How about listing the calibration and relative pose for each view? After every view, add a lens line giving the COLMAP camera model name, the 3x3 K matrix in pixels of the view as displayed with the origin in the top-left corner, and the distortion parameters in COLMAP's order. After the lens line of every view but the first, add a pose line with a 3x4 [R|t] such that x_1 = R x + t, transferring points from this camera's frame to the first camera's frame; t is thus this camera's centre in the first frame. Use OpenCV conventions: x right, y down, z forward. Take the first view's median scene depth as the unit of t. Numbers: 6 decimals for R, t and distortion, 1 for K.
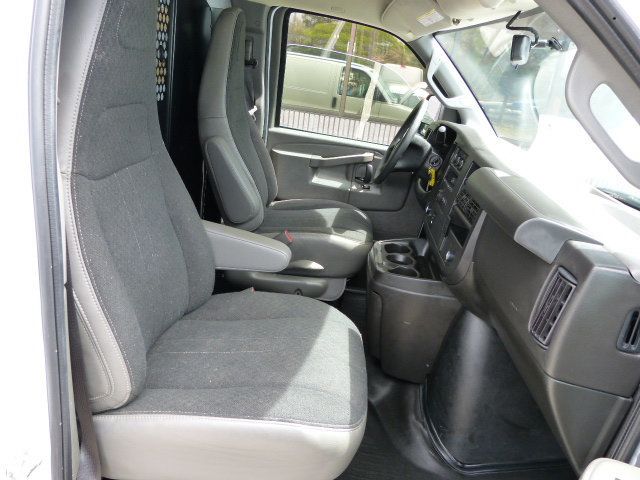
lens RADIAL K [[478.8, 0, 320.0], [0, 478.8, 240.0], [0, 0, 1]] dist [-0.036624, 0.033276]
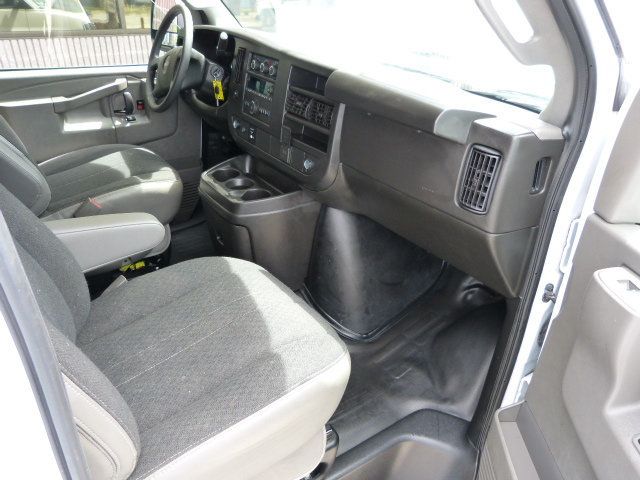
lens RADIAL K [[478.8, 0, 320.0], [0, 478.8, 240.0], [0, 0, 1]] dist [-0.036624, 0.033276]
pose [[0.777420, -0.394852, 0.489602, -0.231167], [0.286478, 0.915260, 0.283248, -0.085945], [-0.559955, -0.079943, 0.824657, 0.111131]]
